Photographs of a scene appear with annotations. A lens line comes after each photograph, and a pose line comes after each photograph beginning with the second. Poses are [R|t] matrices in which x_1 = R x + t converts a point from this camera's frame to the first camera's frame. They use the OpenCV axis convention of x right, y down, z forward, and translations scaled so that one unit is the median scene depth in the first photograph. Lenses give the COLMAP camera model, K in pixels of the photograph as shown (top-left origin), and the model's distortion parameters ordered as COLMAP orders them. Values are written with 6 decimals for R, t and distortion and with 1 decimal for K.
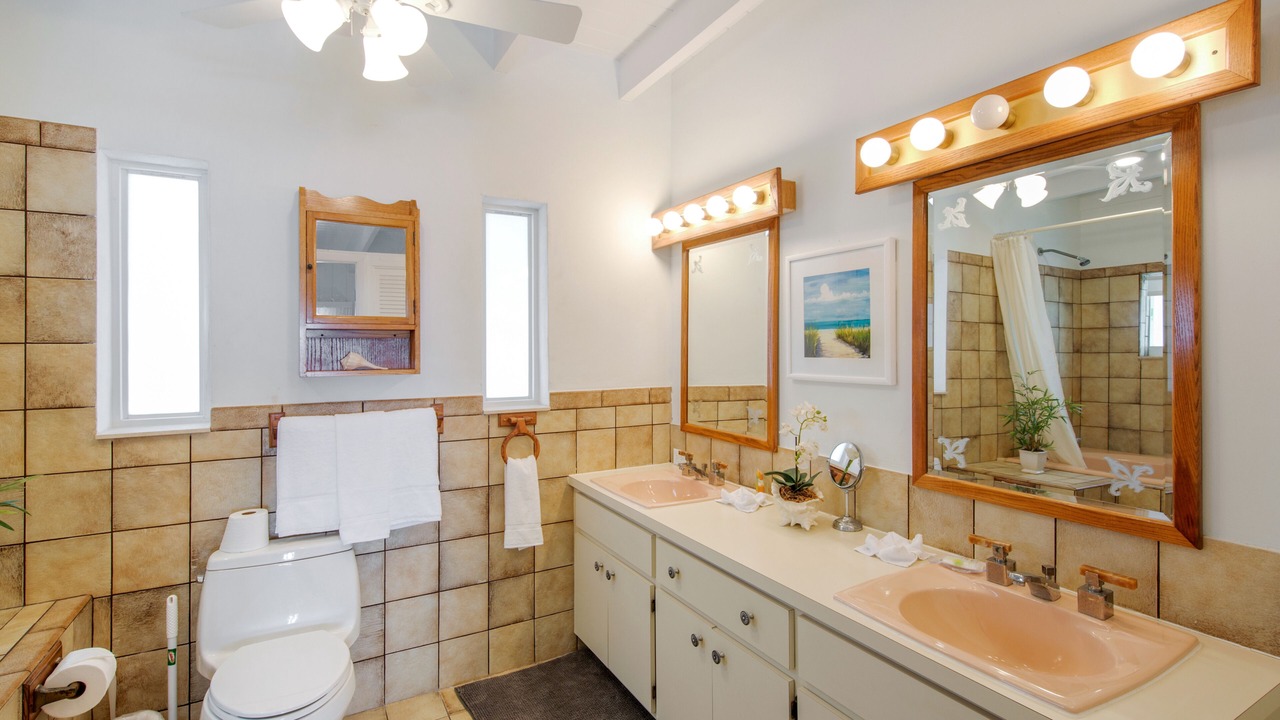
lens RADIAL K [[511.0, 0, 638.8], [0, 511.0, 347.4], [0, 0, 1]] dist [-0.000129, -0.000055]
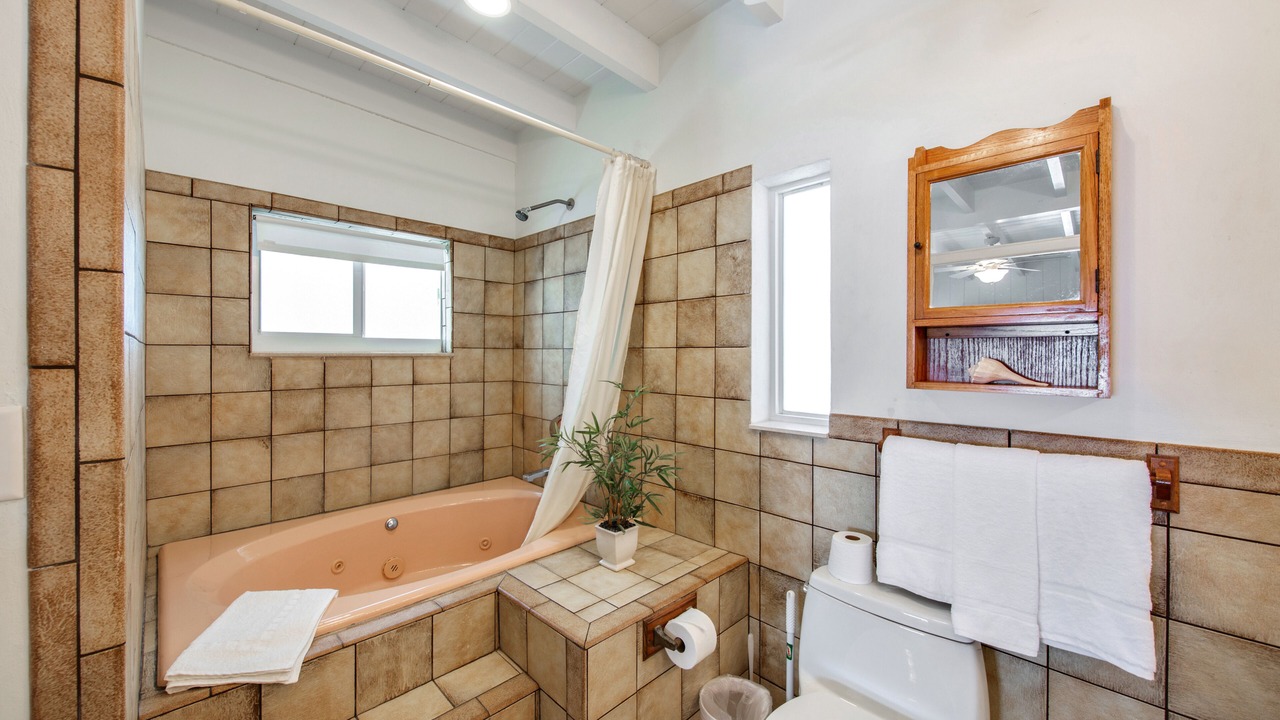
lens RADIAL K [[477.0, 0, 642.8], [0, 477.0, 351.6], [0, 0, 1]] dist [-0.000773, -0.000236]
pose [[0.236710, 0.002273, -0.971578, -0.048295], [-0.003081, 0.999994, 0.001589, 0.001604], [0.971576, 0.002617, 0.236715, 0.461208]]
